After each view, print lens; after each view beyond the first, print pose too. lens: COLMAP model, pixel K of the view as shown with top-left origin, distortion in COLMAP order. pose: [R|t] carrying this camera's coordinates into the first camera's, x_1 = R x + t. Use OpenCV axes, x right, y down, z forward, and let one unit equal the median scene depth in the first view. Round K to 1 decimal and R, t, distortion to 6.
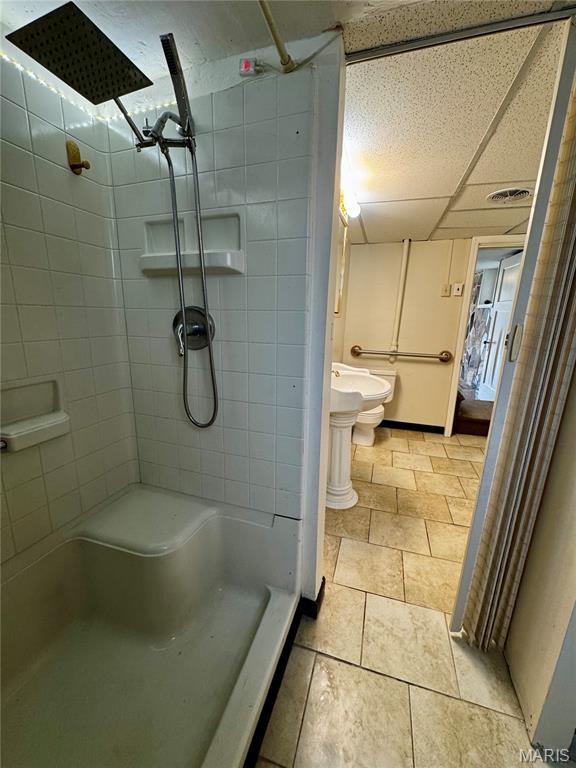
lens RADIAL K [[308.3, 0, 286.5], [0, 308.3, 387.2], [0, 0, 1]] dist [-0.001371, 0.000063]
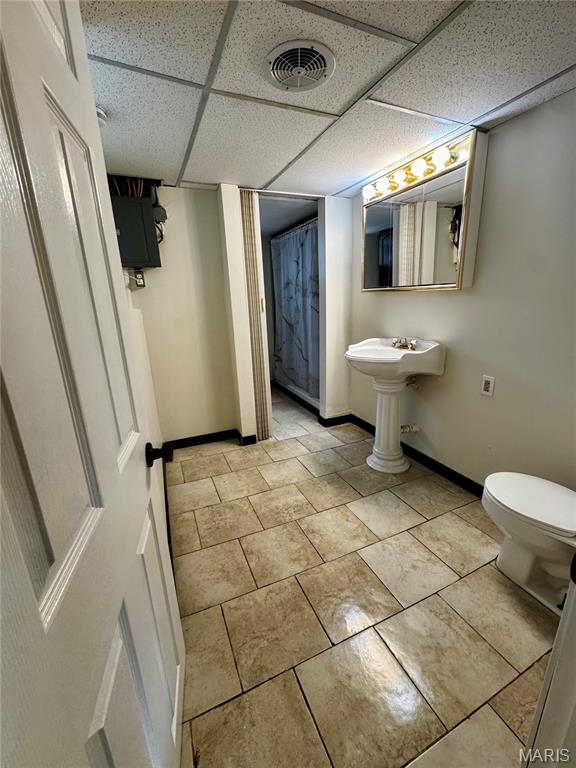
lens RADIAL K [[308.3, 0, 286.7], [0, 308.3, 383.9], [0, 0, 1]] dist [-0.001371, 0.000063]
pose [[-0.747918, 0.186571, -0.637032, 1.098886], [-0.129045, 0.900510, 0.415245, -0.300929], [0.651126, 0.392776, -0.649432, 1.431847]]
